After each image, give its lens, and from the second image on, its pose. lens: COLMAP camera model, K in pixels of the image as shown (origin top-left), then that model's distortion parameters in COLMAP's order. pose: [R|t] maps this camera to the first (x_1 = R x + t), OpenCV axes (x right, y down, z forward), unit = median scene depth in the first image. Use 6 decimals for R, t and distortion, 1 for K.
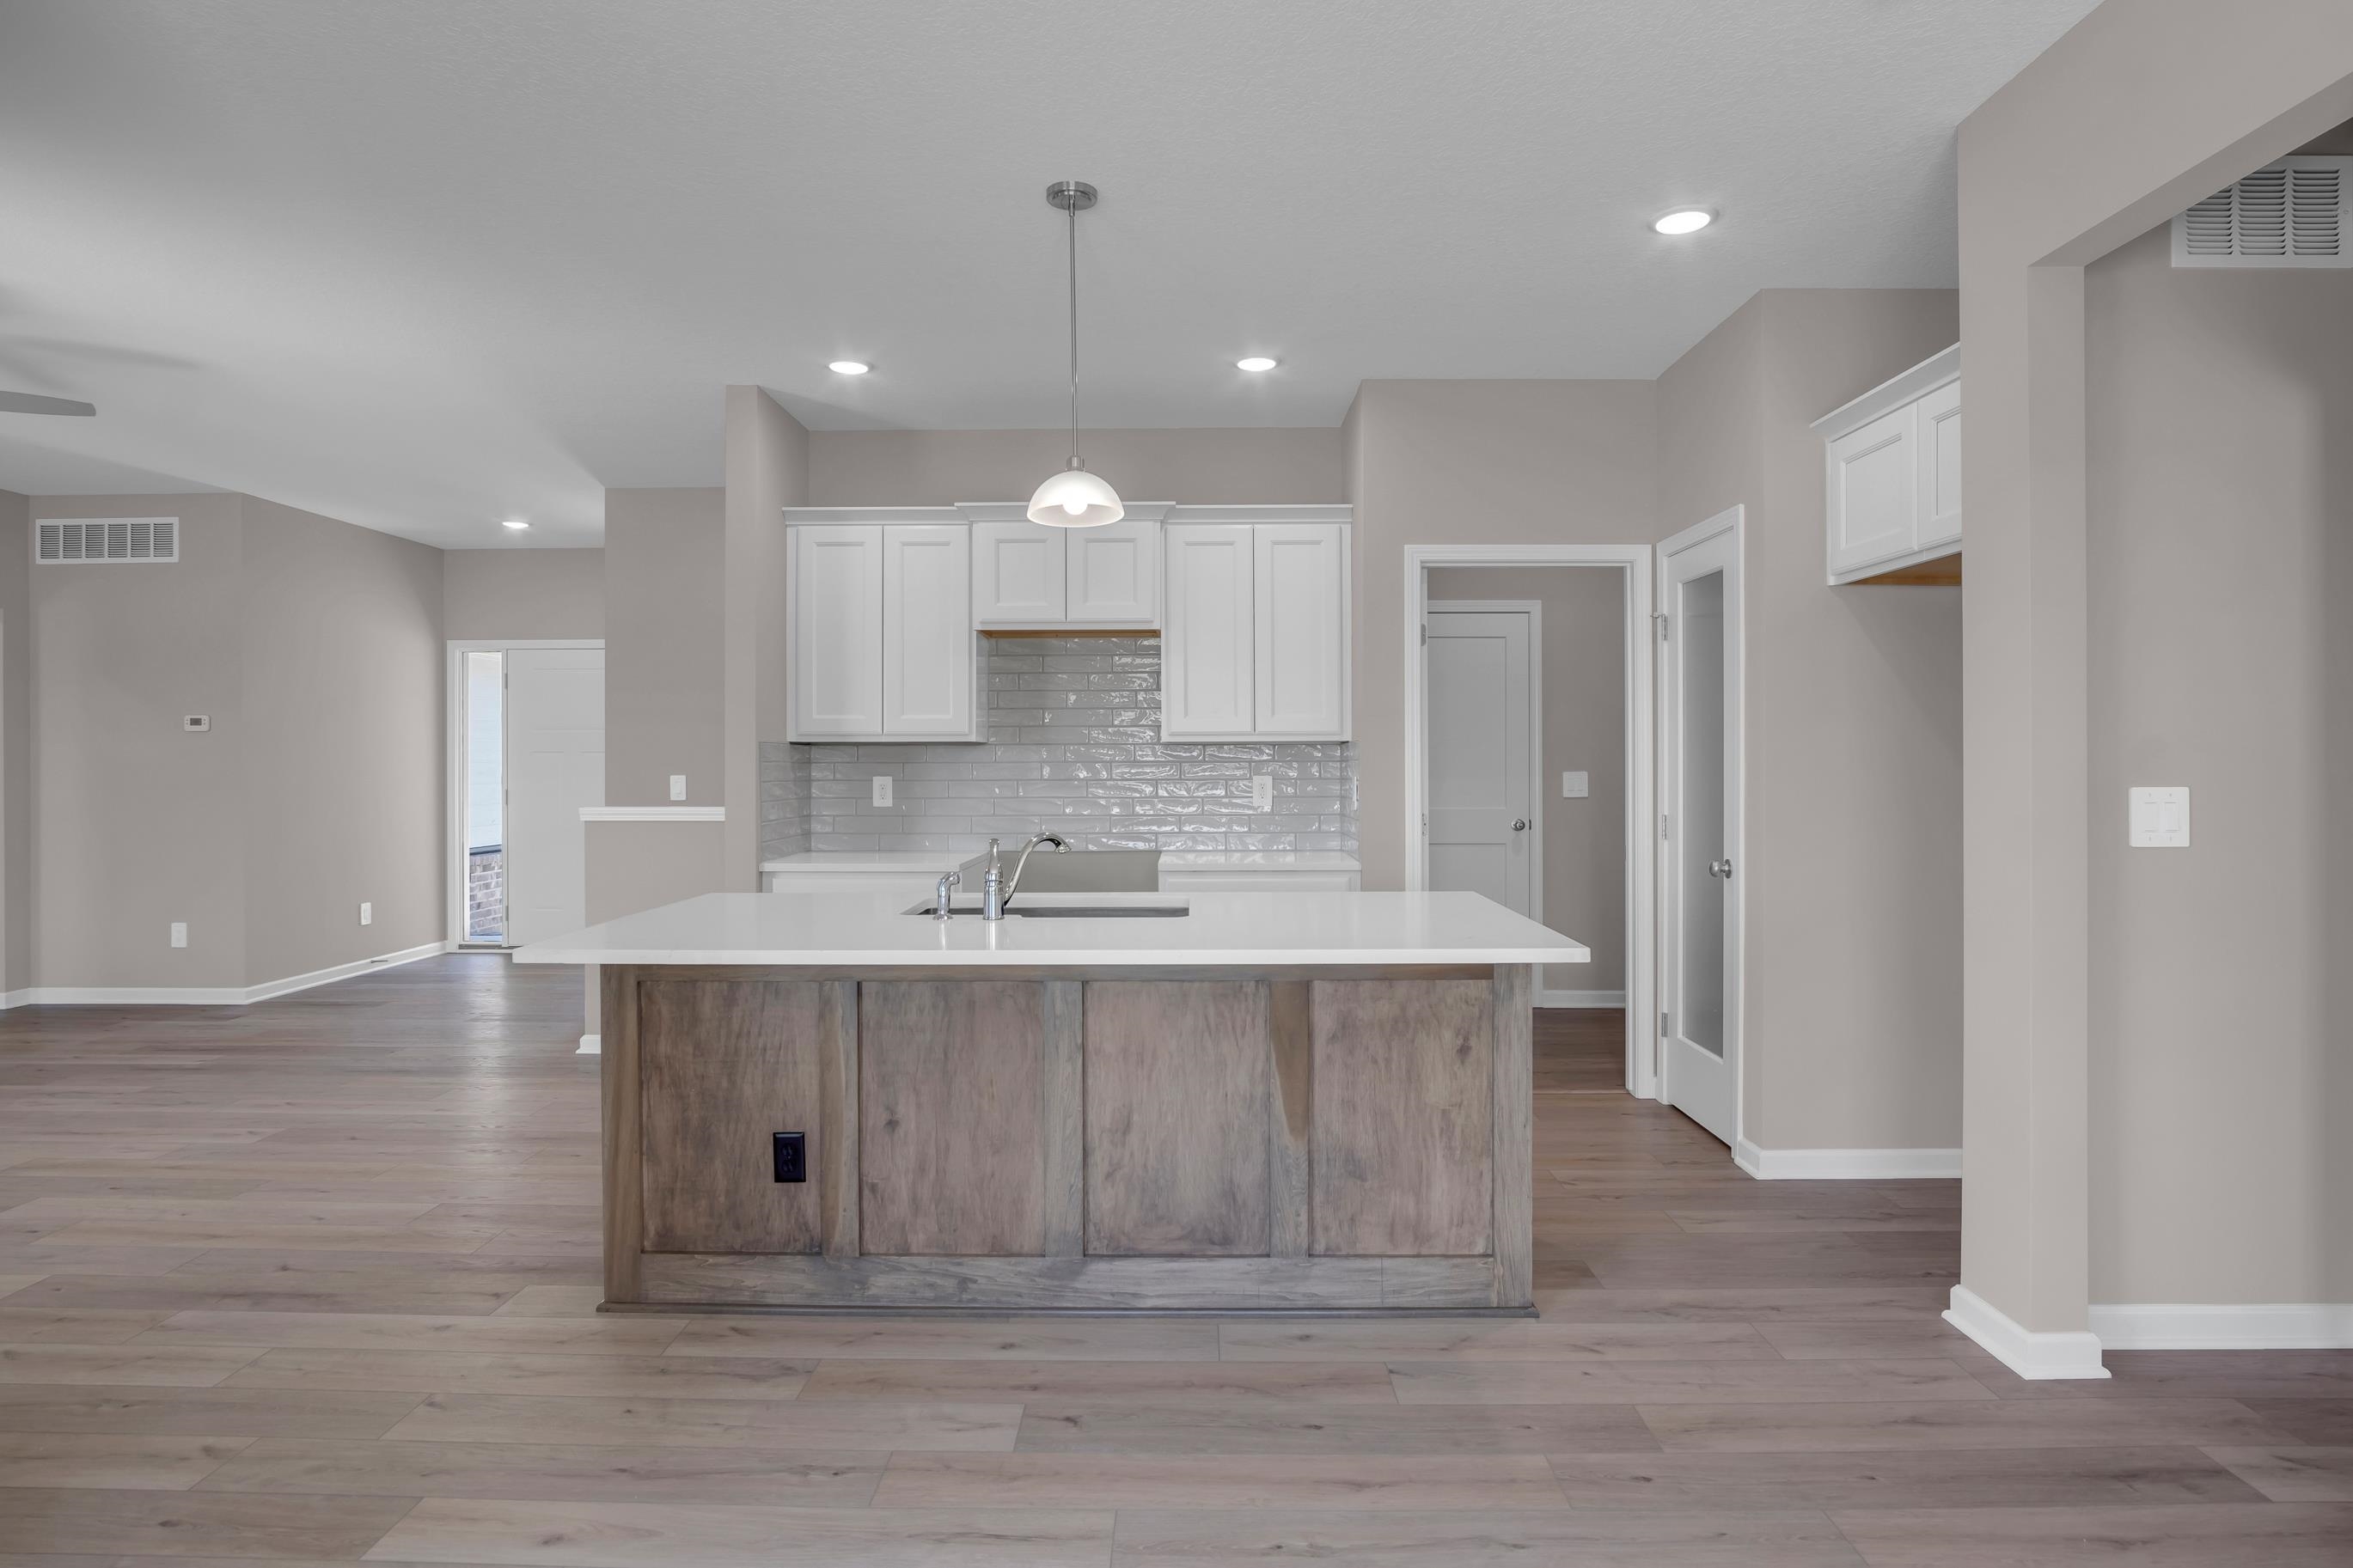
lens RADIAL K [[1267.9, 0, 1187.6], [0, 1267.9, 762.0], [0, 0, 1]] dist [-0.035266, 0.010344]
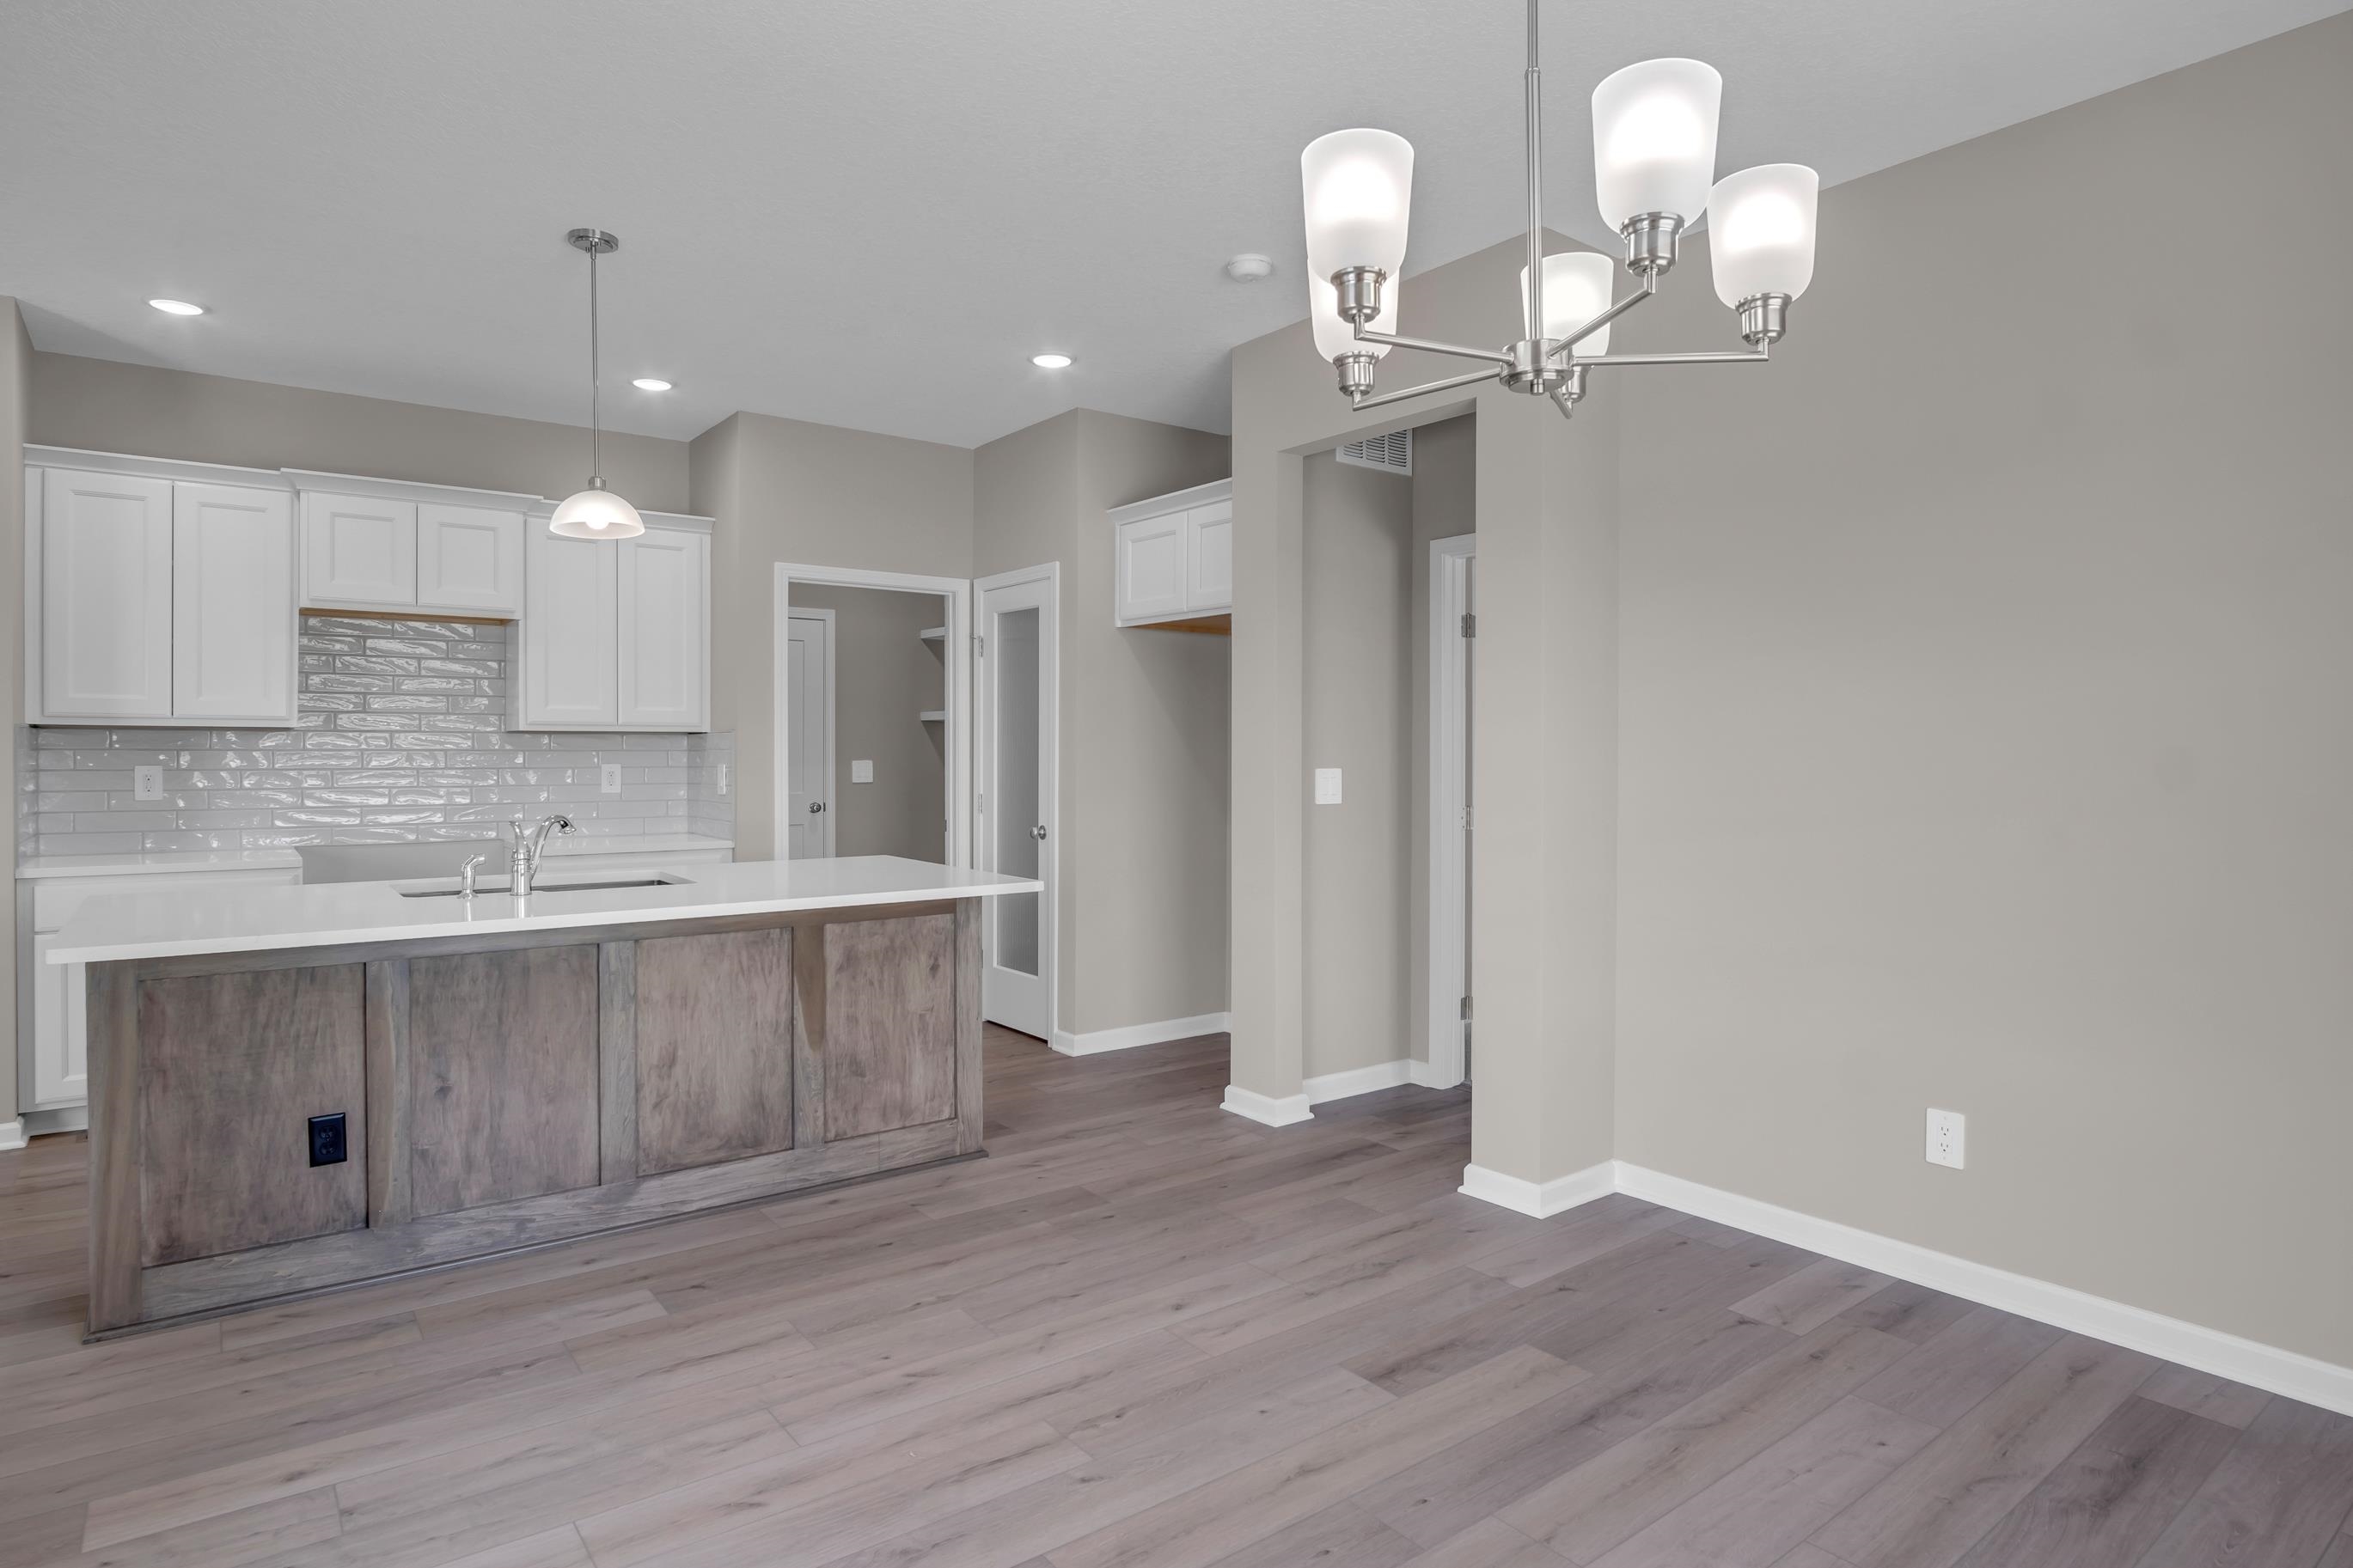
lens RADIAL K [[1267.9, 0, 1187.6], [0, 1267.9, 762.0], [0, 0, 1]] dist [-0.035266, 0.010344]
pose [[0.787121, -0.000269, 0.616798, -0.346681], [-0.004628, 0.999969, 0.006342, 0.000678], [-0.616781, -0.007846, 0.787096, -0.188714]]
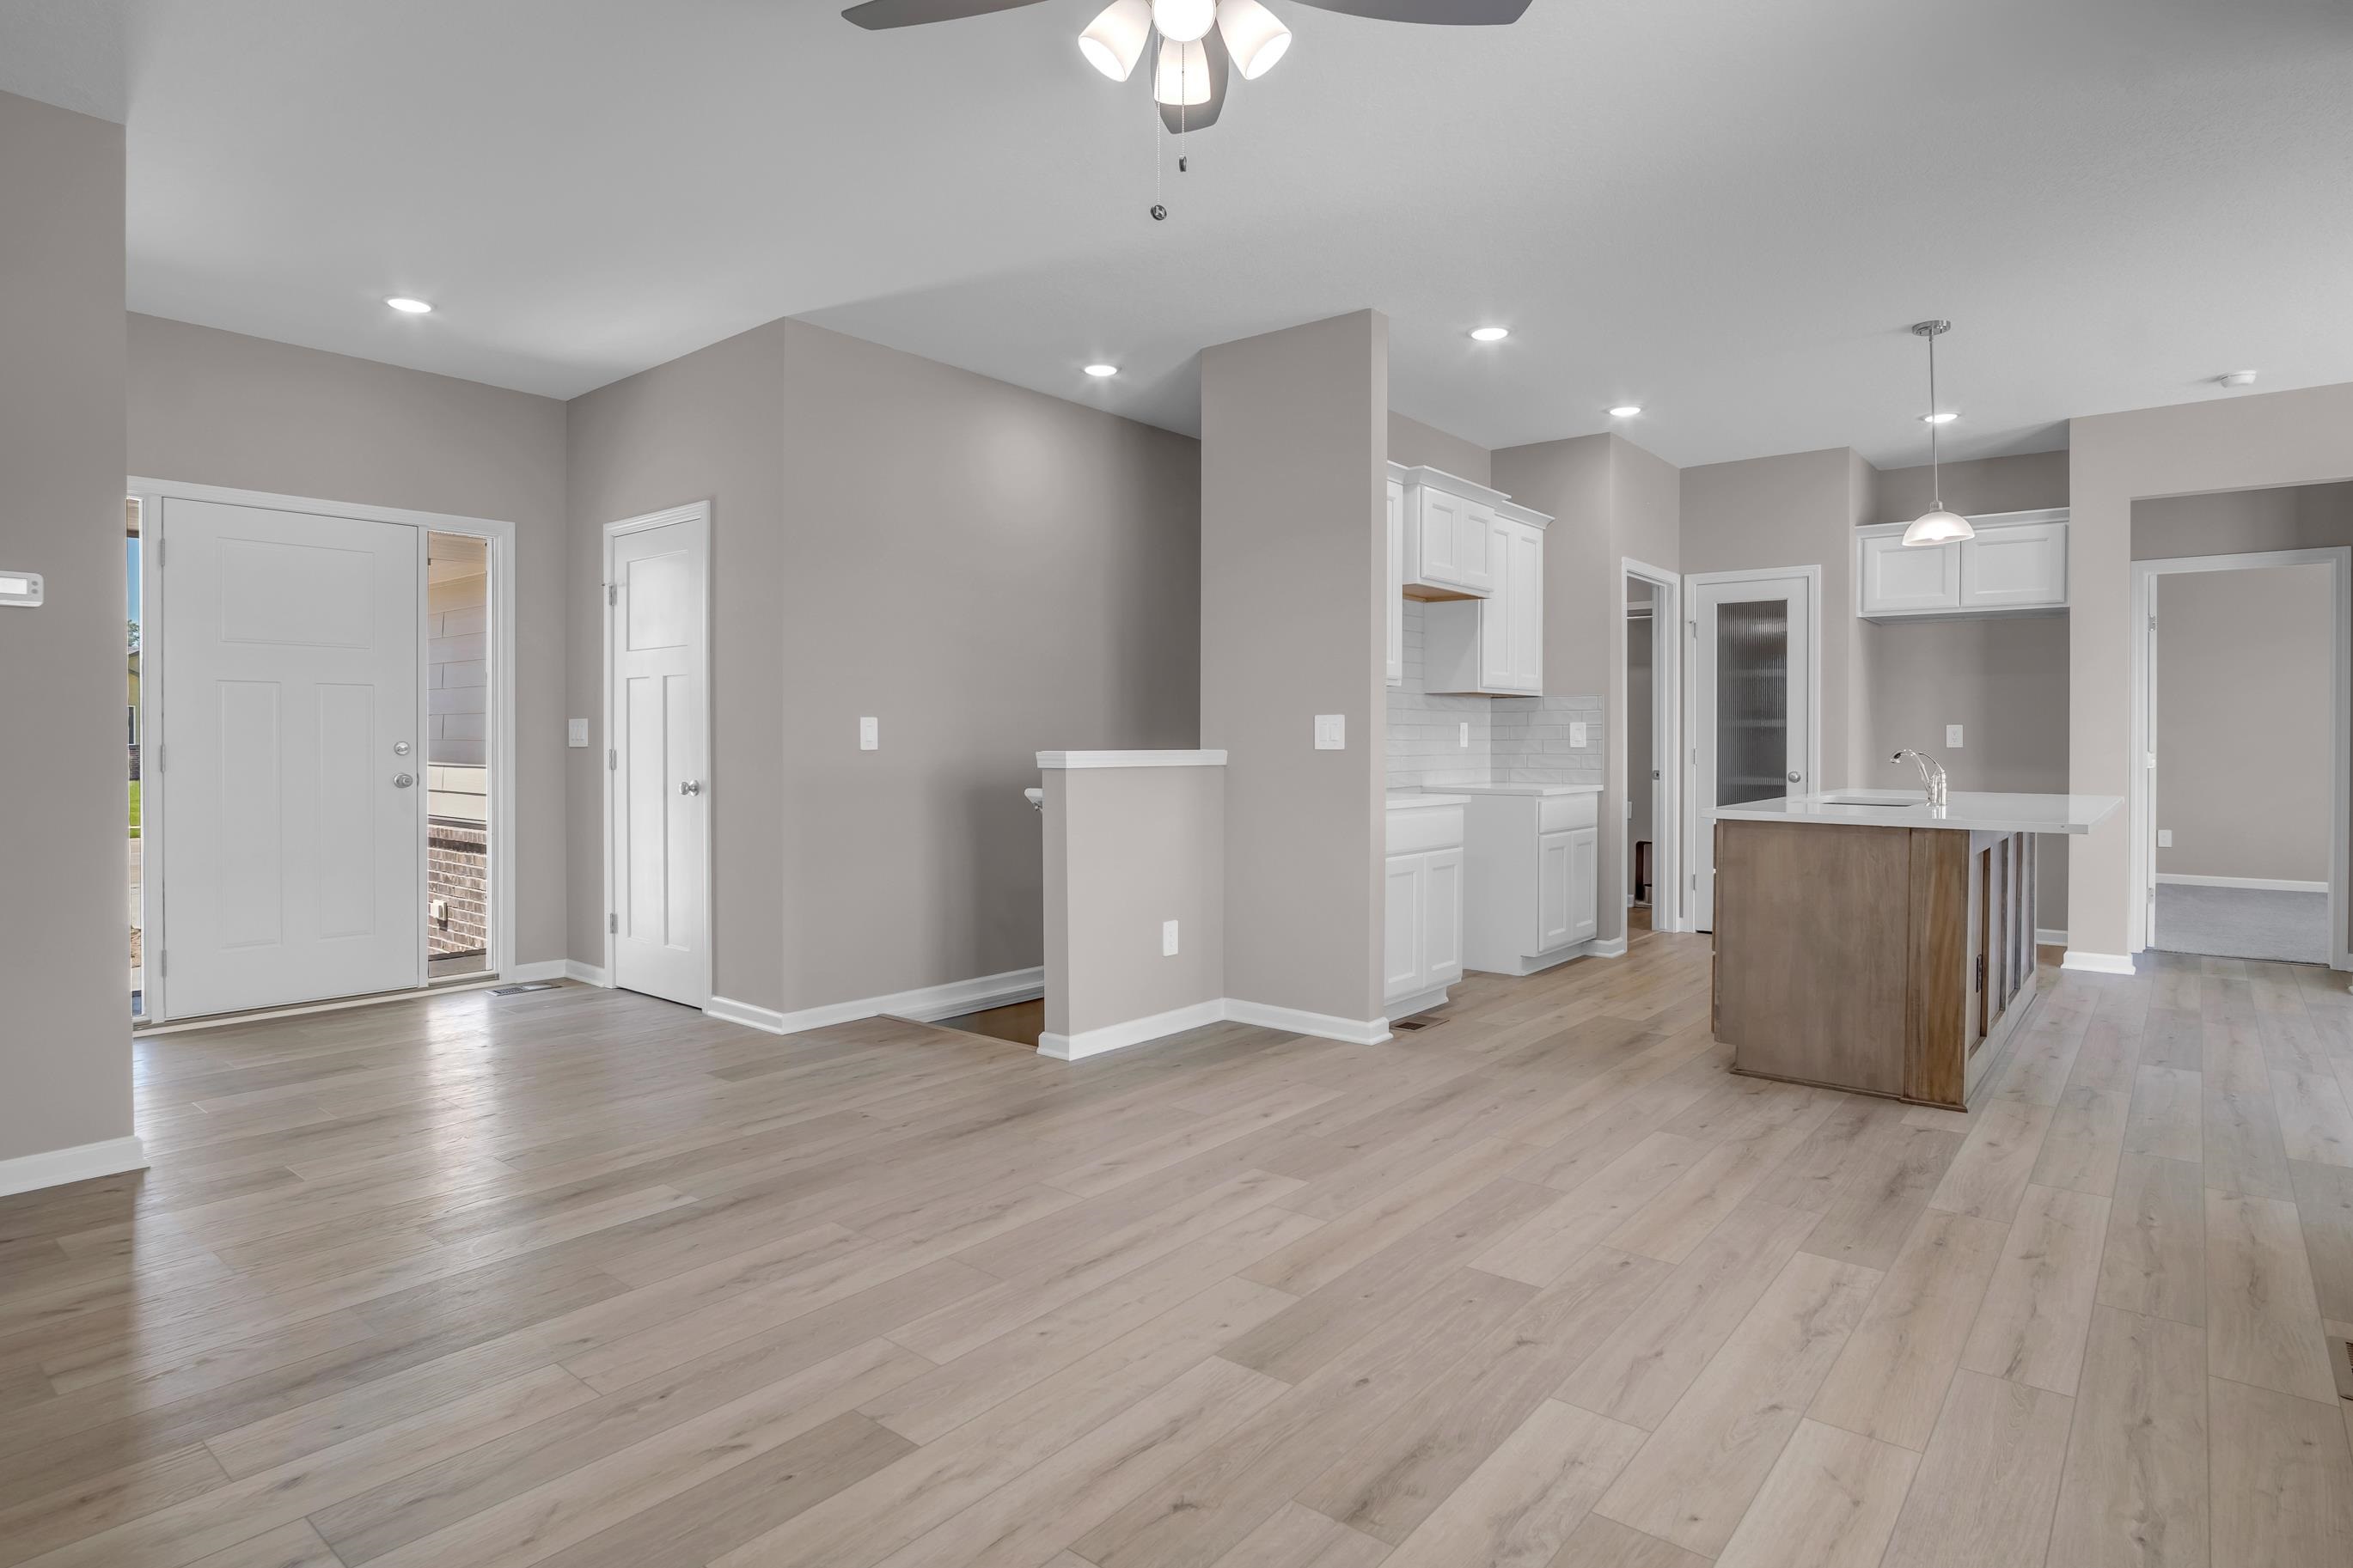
lens RADIAL K [[1267.9, 0, 1187.6], [0, 1267.9, 762.0], [0, 0, 1]] dist [-0.035266, 0.010344]
pose [[0.618764, -0.010935, 0.785501, -1.750494], [-0.003407, 0.999856, 0.016603, 0.047789], [-0.785570, -0.012950, 0.618638, 0.734582]]
